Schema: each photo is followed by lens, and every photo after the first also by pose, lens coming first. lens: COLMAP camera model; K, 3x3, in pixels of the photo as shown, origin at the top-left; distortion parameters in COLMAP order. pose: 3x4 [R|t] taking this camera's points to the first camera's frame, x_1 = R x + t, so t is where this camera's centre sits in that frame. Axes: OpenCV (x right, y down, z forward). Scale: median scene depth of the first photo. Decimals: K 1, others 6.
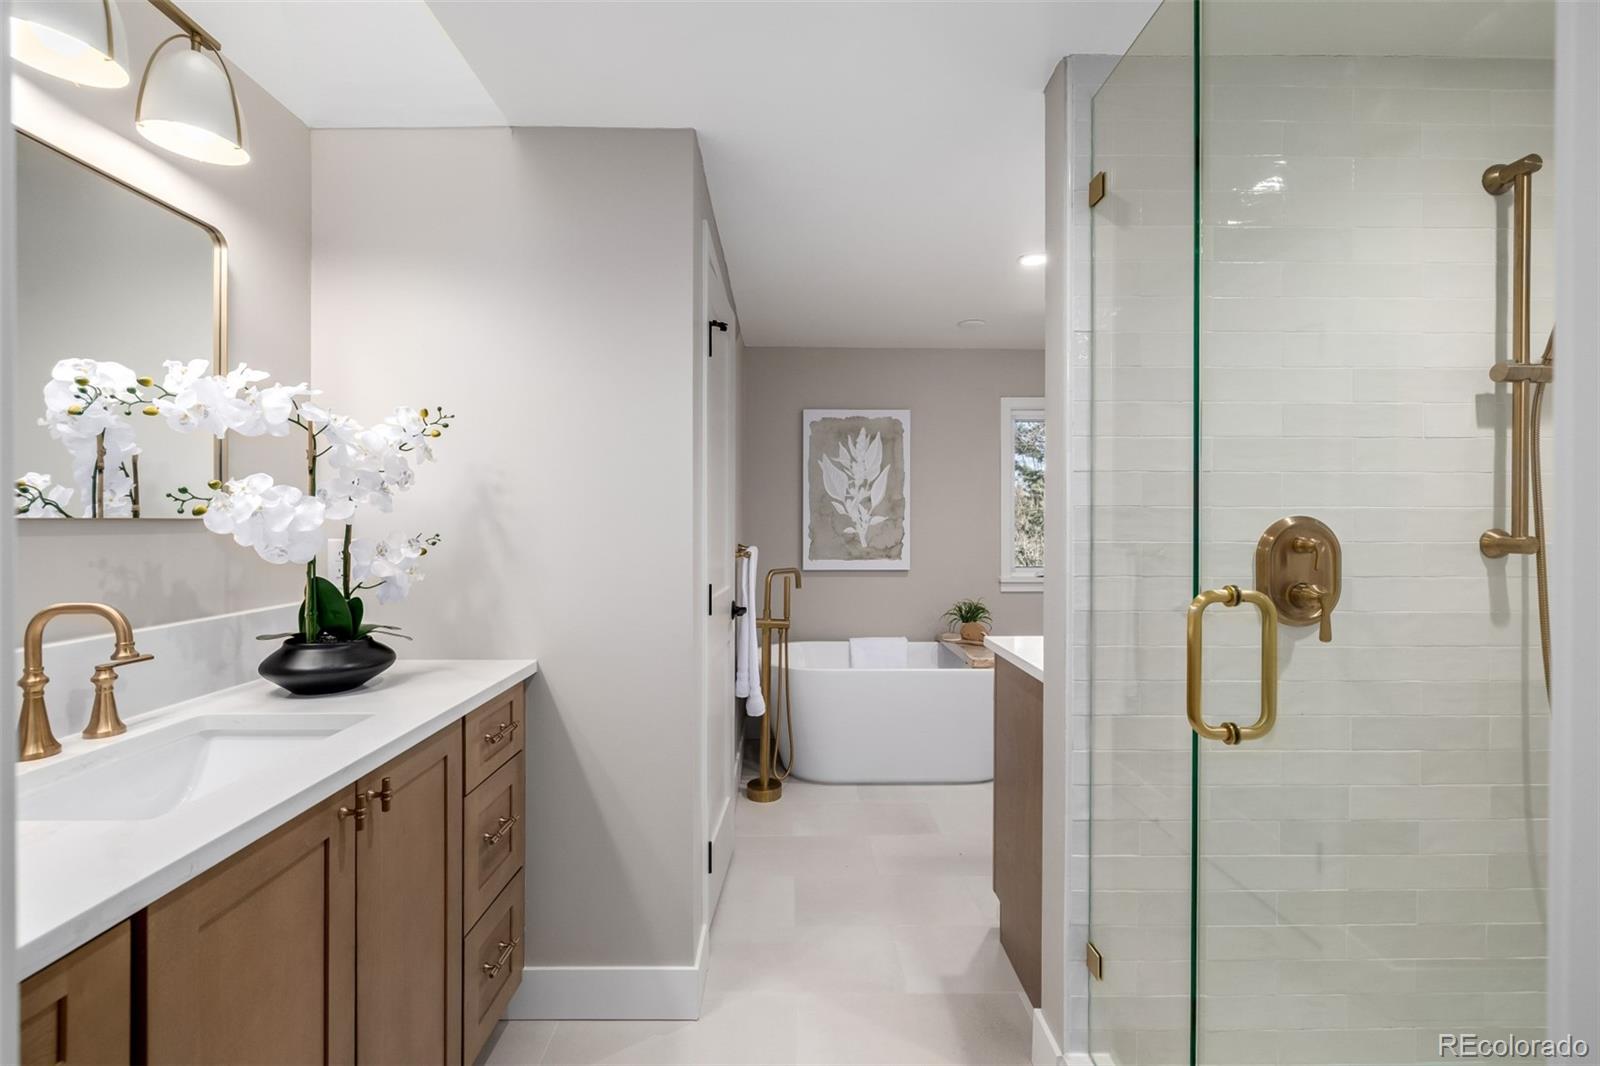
lens RADIAL K [[676.1, 0, 791.8], [0, 676.1, 525.5], [0, 0, 1]] dist [-0.001757, 0.001105]
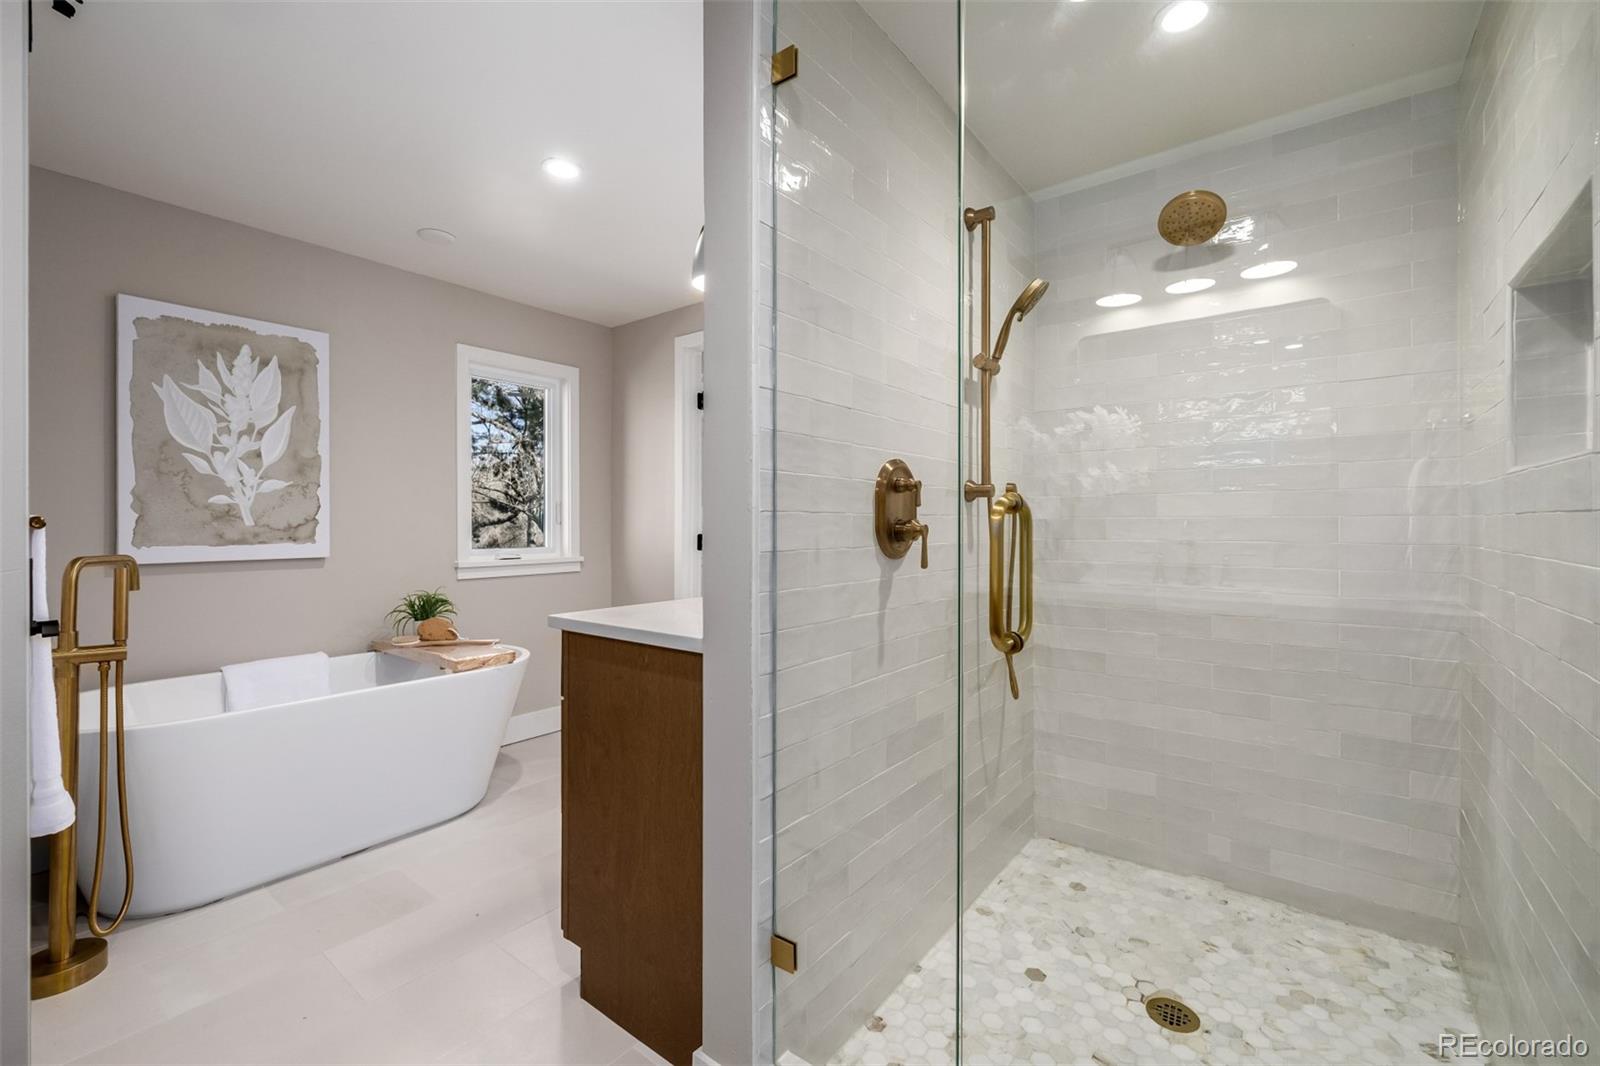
lens RADIAL K [[676.1, 0, 801.9], [0, 676.1, 524.4], [0, 0, 1]] dist [-0.001757, 0.001105]
pose [[0.614953, -0.002846, 0.788558, -0.082242], [0.006178, 0.999980, -0.001209, 0.035057], [-0.788539, 0.005615, 0.614959, 0.165269]]
